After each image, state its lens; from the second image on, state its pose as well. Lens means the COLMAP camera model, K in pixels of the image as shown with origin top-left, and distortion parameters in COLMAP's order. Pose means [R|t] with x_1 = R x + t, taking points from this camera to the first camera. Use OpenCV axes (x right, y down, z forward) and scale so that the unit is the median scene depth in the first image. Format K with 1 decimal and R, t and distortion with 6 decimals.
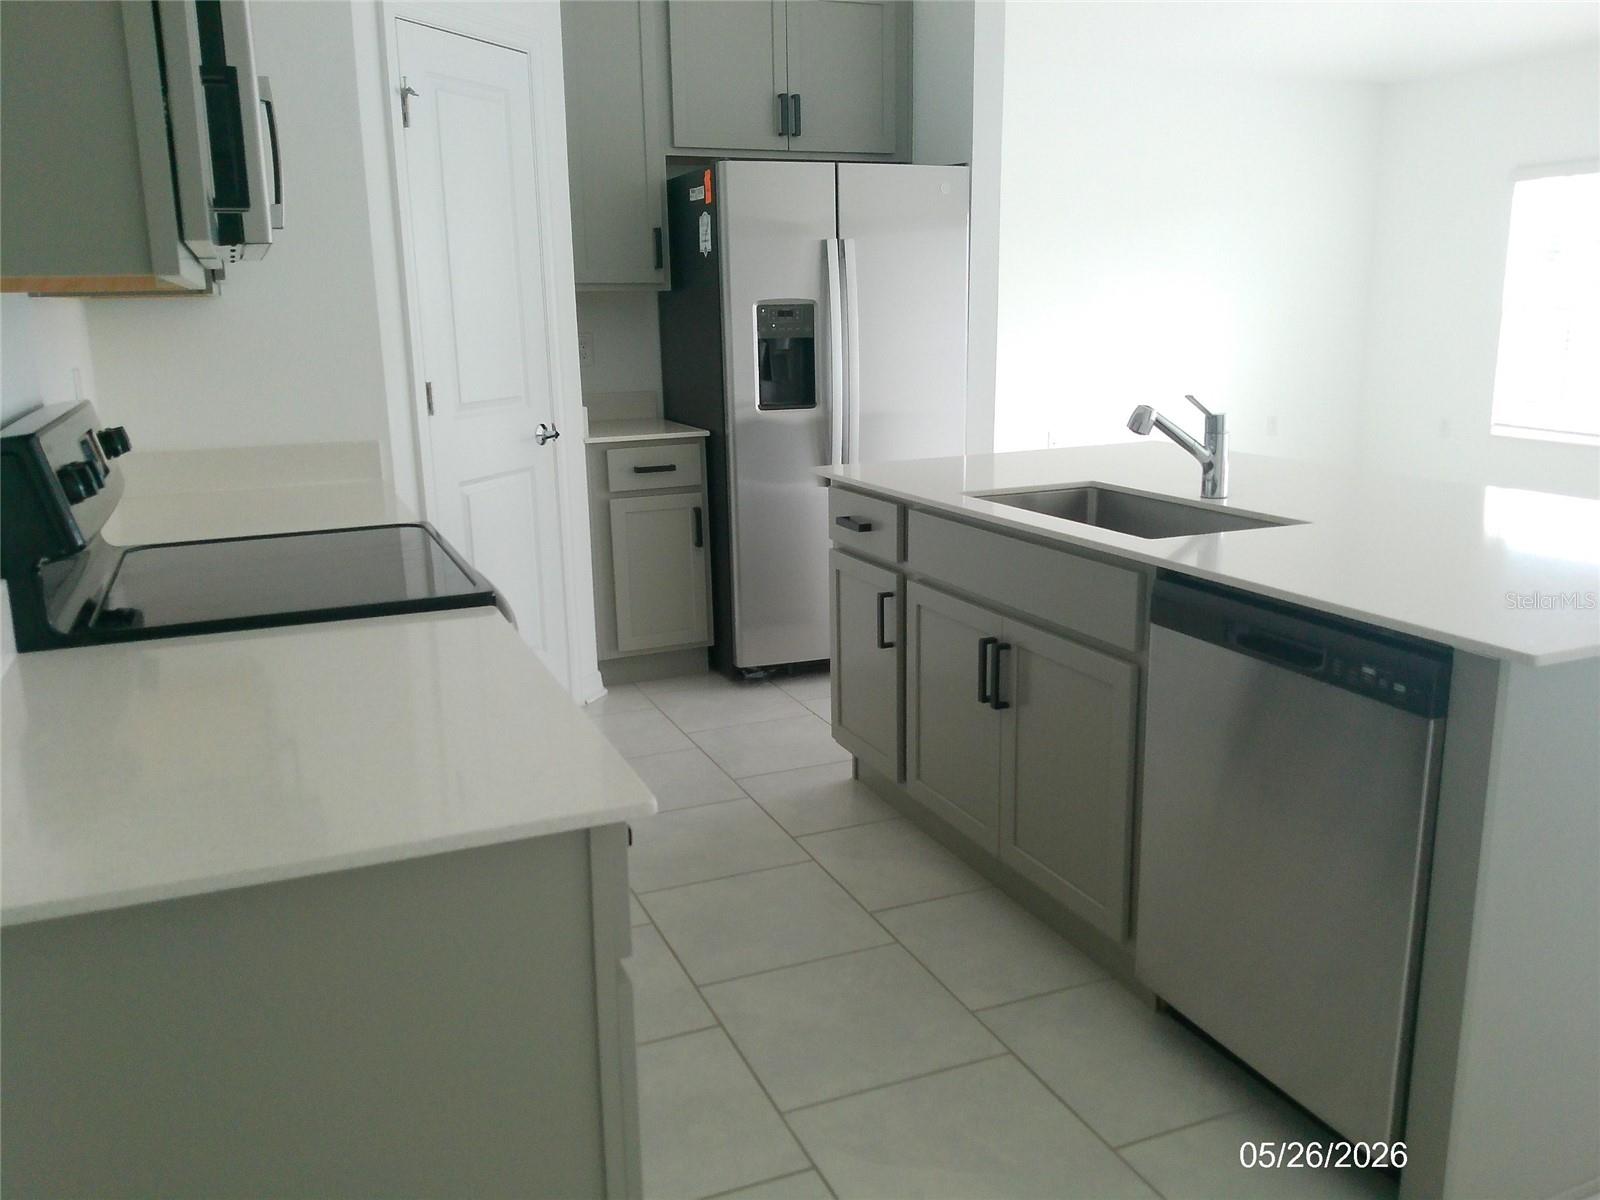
lens RADIAL K [[1321.1, 0, 806.5], [0, 1321.1, 606.7], [0, 0, 1]] dist [0.132603, -0.281593]
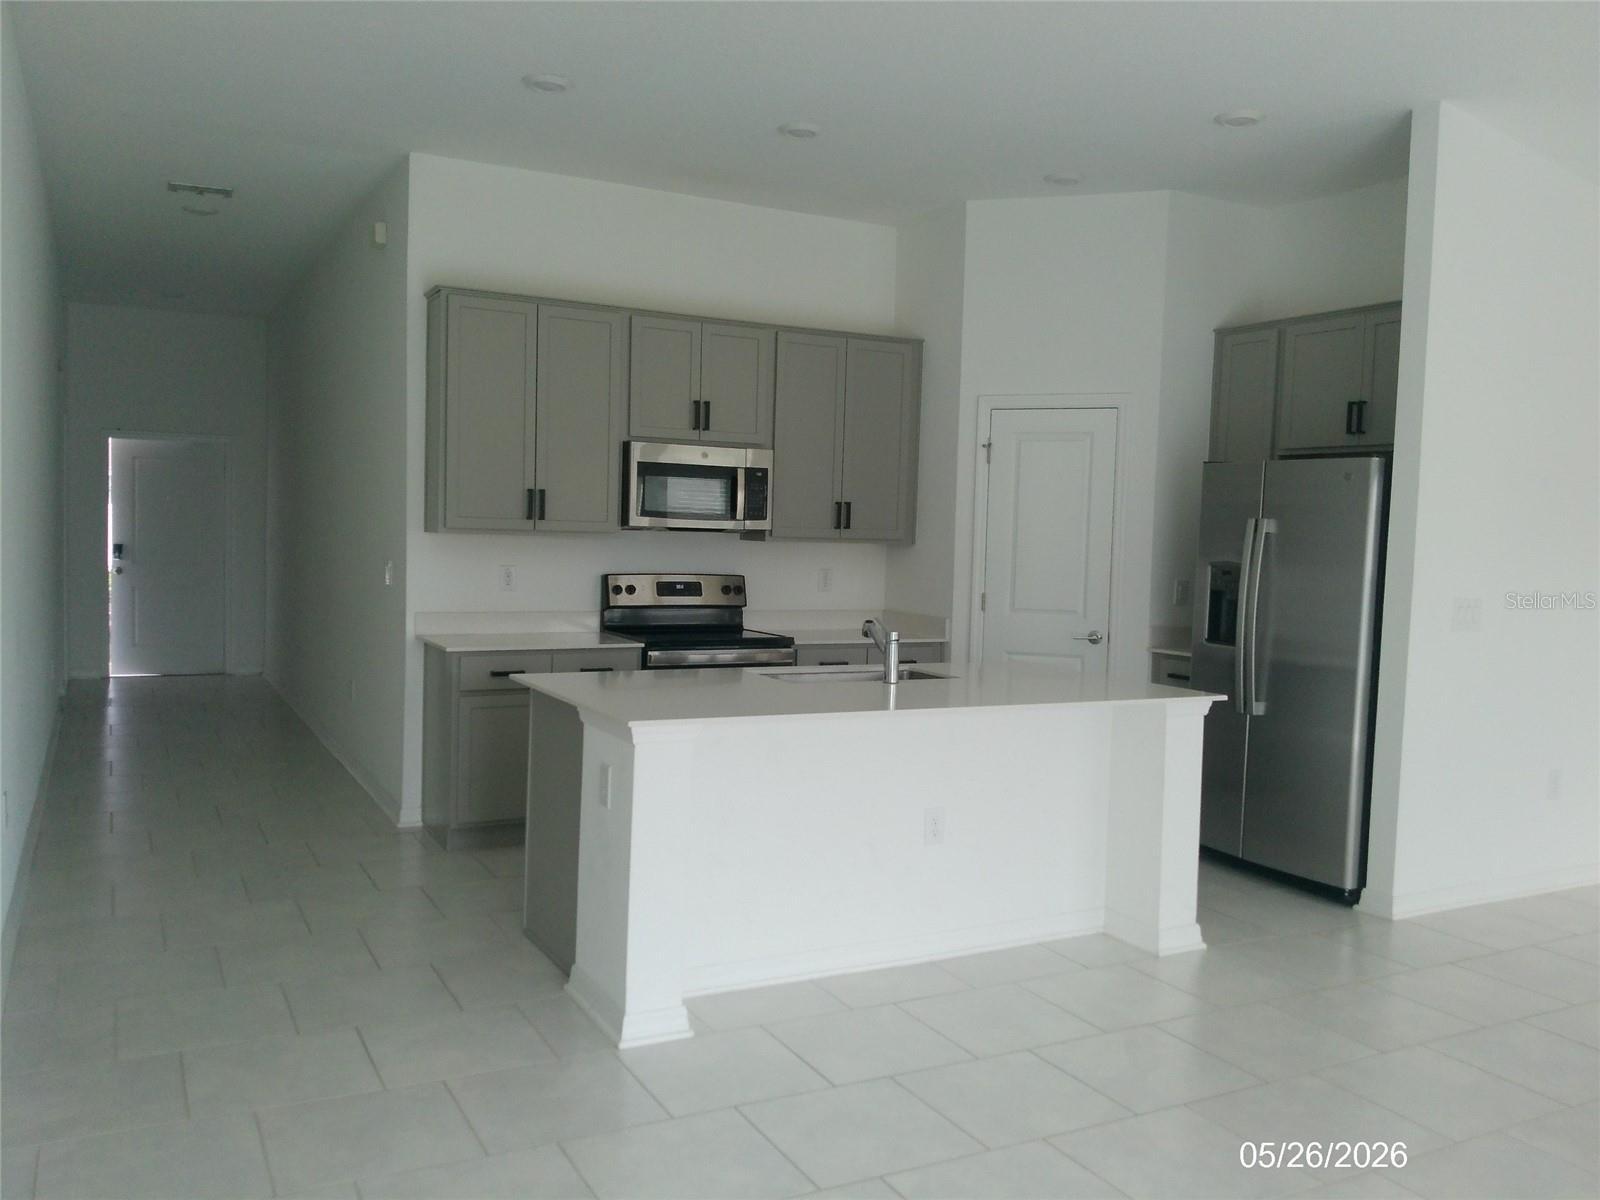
lens RADIAL K [[1311.7, 0, 809.2], [0, 1311.7, 596.1], [0, 0, 1]] dist [0.150084, -0.317176]
pose [[0.092526, 0.074086, -0.992950, 1.248085], [-0.255681, 0.965558, 0.048217, -0.157255], [0.962323, 0.249417, 0.108281, 0.472005]]
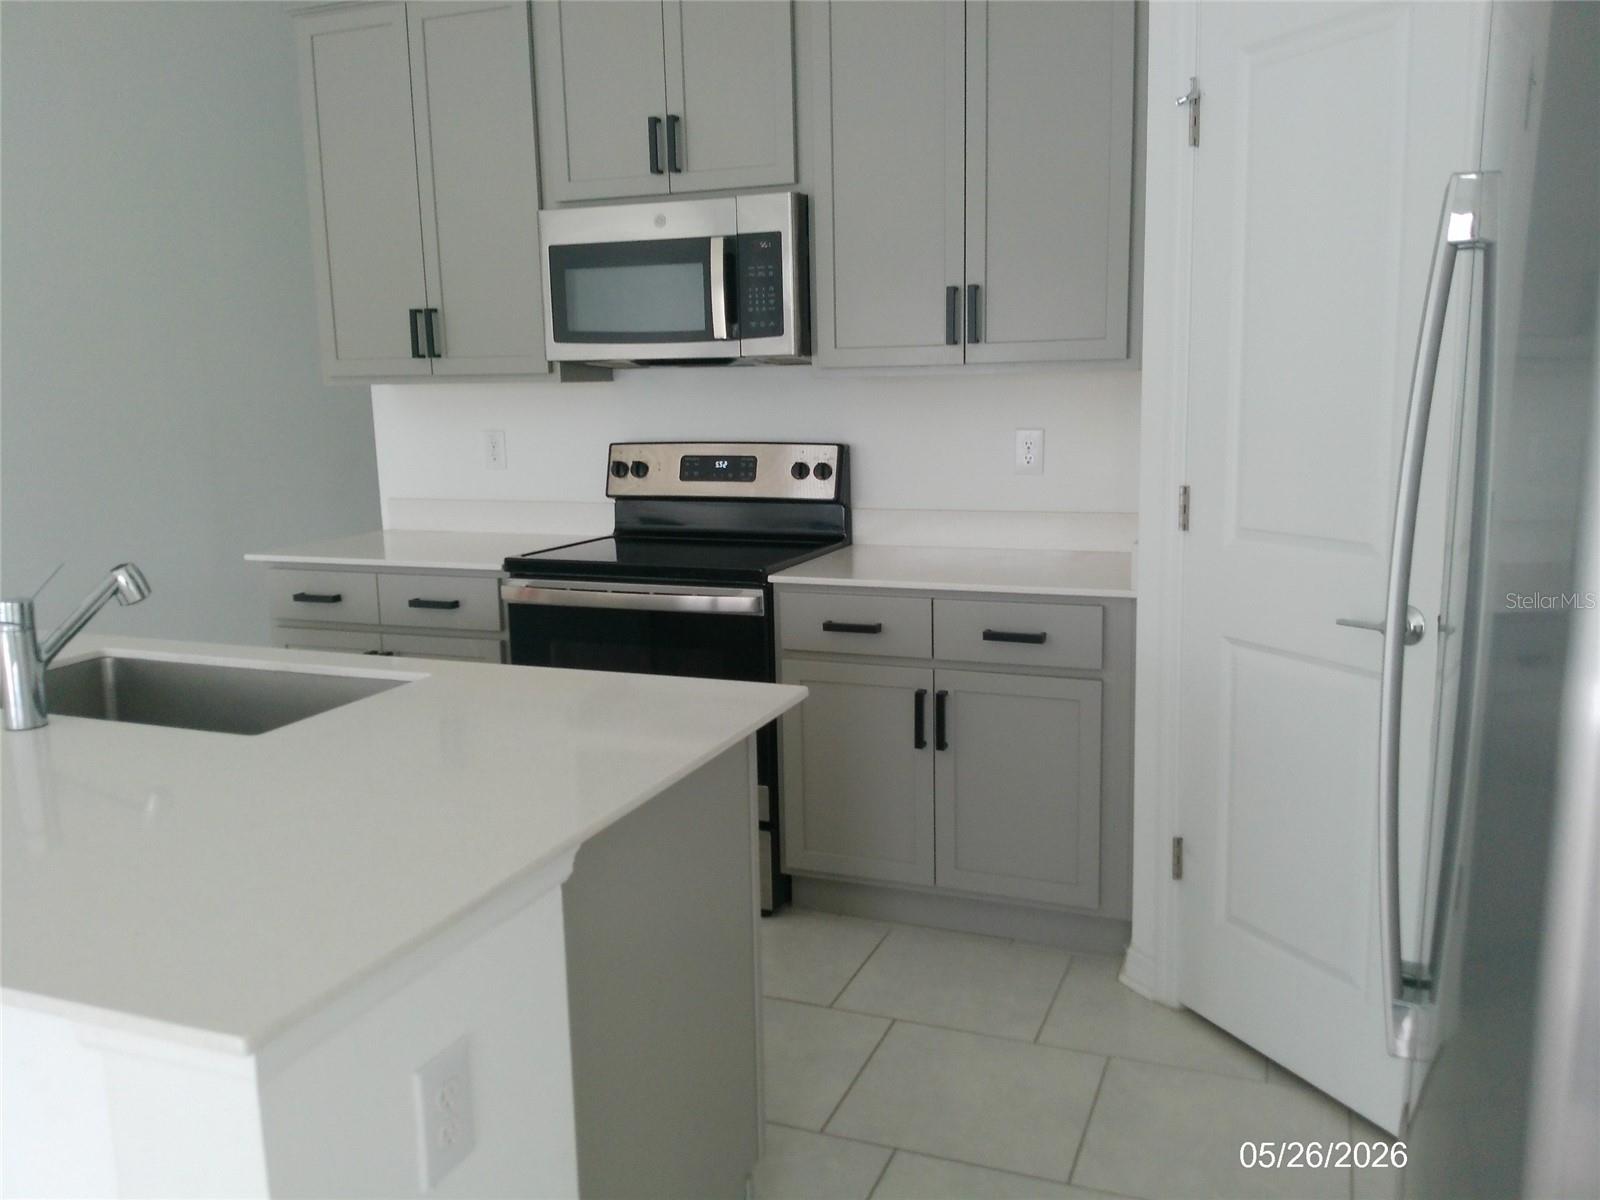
lens RADIAL K [[1321.1, 0, 806.5], [0, 1321.1, 606.7], [0, 0, 1]] dist [0.132603, -0.281593]
pose [[-0.709302, 0.154271, -0.687816, 0.319650], [-0.126521, 0.932049, 0.339524, -0.272735], [0.693458, 0.327848, -0.641586, 1.116539]]
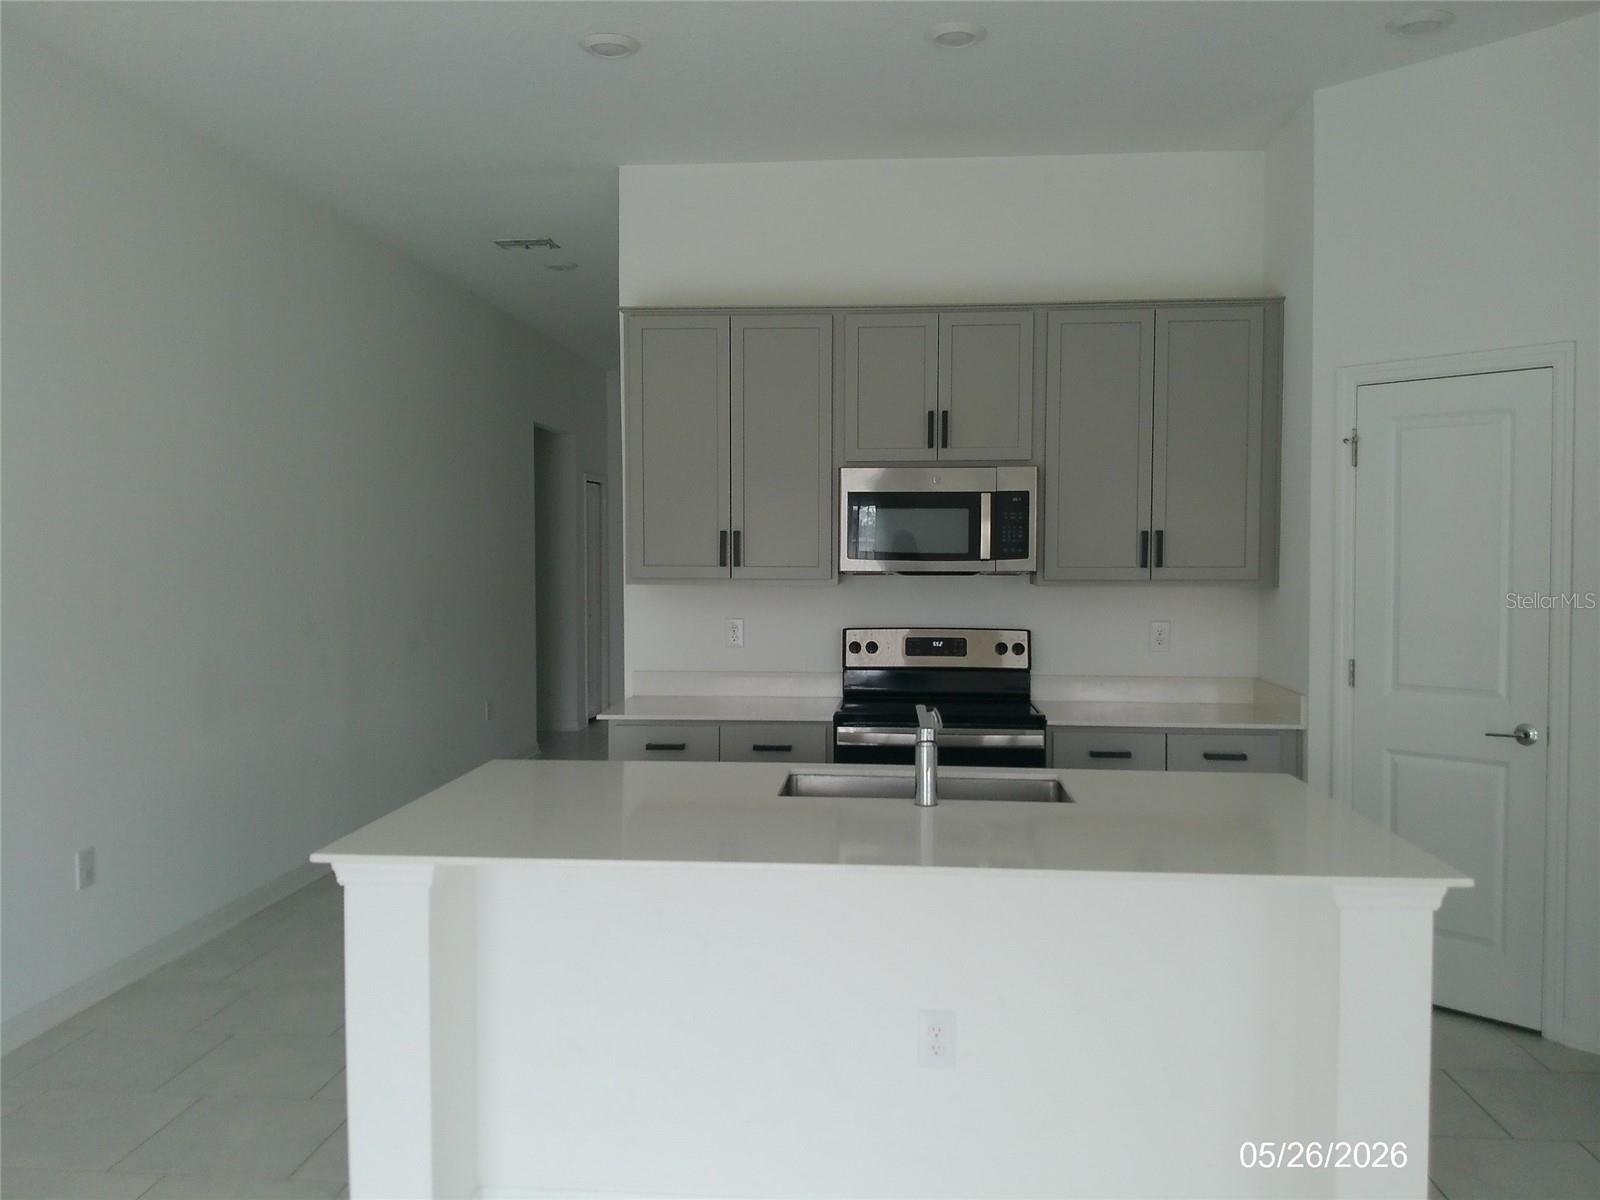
lens RADIAL K [[1321.1, 0, 806.5], [0, 1321.1, 606.7], [0, 0, 1]] dist [0.132603, -0.281593]
pose [[-0.463345, 0.058123, -0.884270, 0.870340], [-0.194616, 0.966813, 0.165524, -0.267502], [0.864544, 0.248787, -0.436656, 0.905490]]
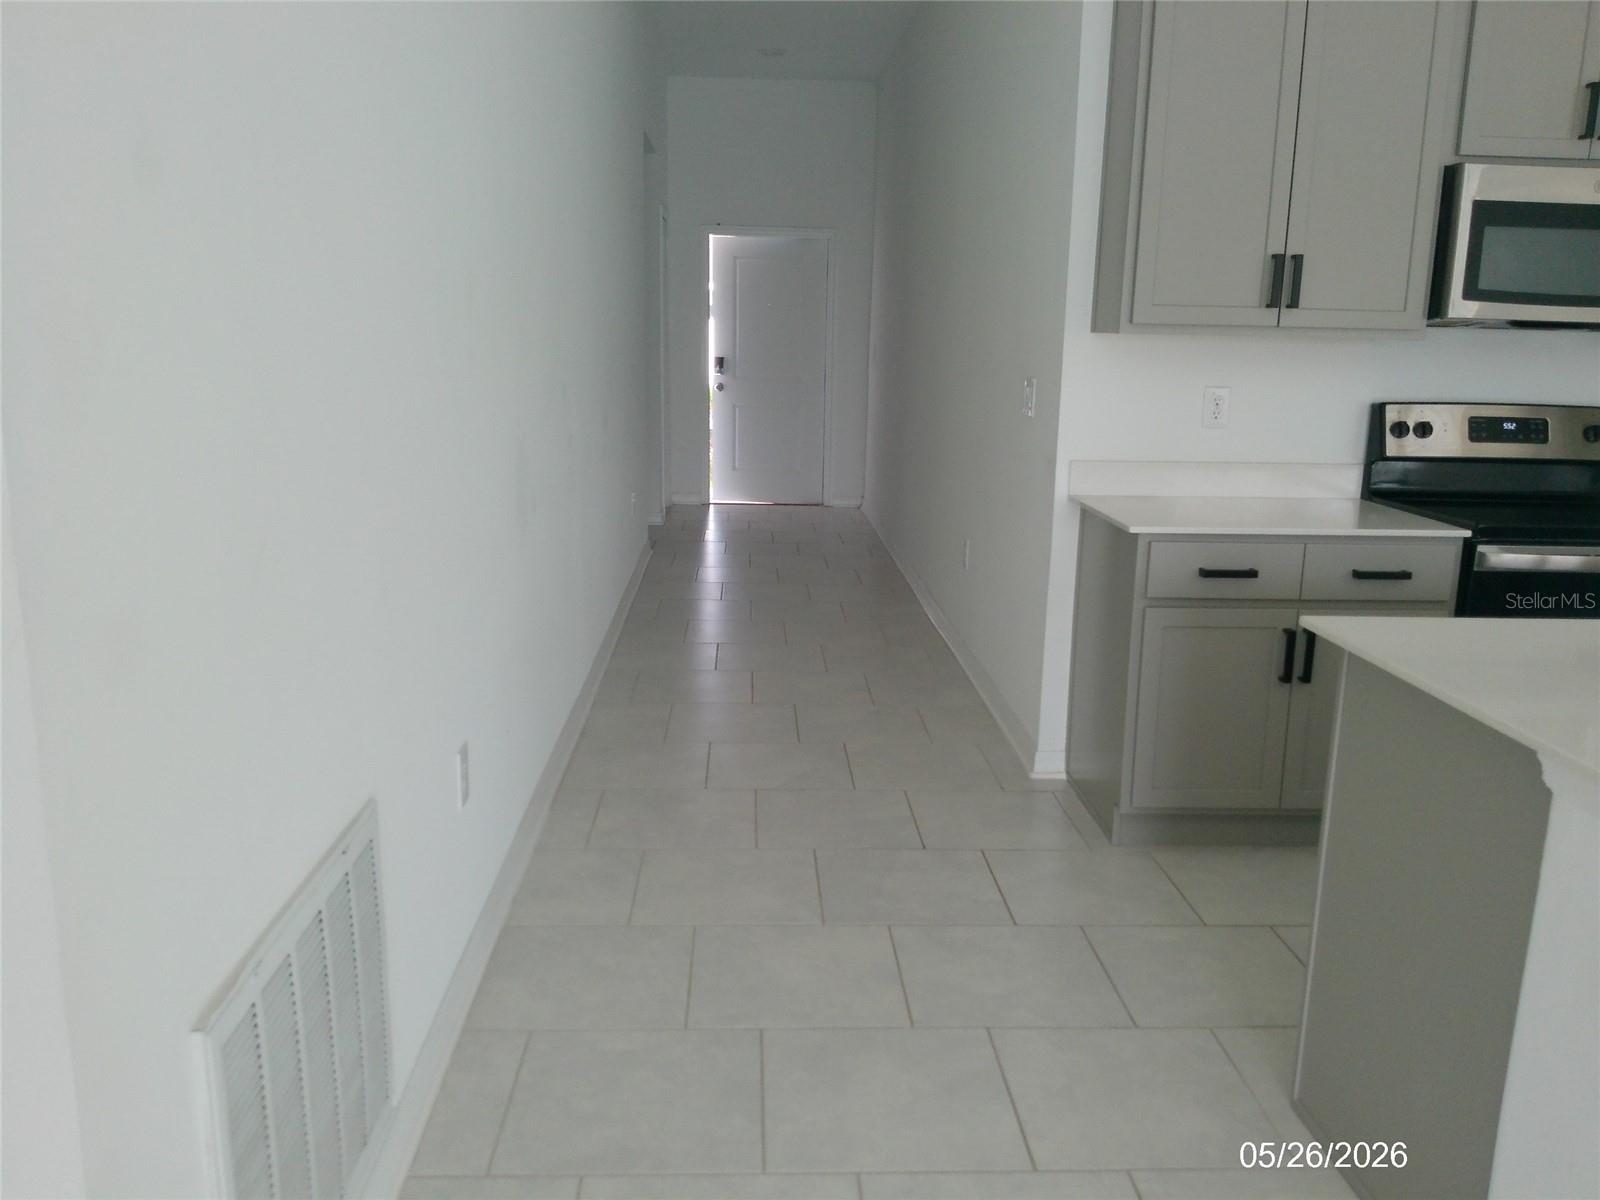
lens RADIAL K [[1311.7, 0, 809.2], [0, 1311.7, 596.1], [0, 0, 1]] dist [0.150084, -0.317176]
pose [[-0.334968, 0.199507, -0.920865, 0.738961], [-0.231119, 0.930071, 0.285572, -0.097969], [0.913444, 0.308488, -0.265434, 0.335116]]
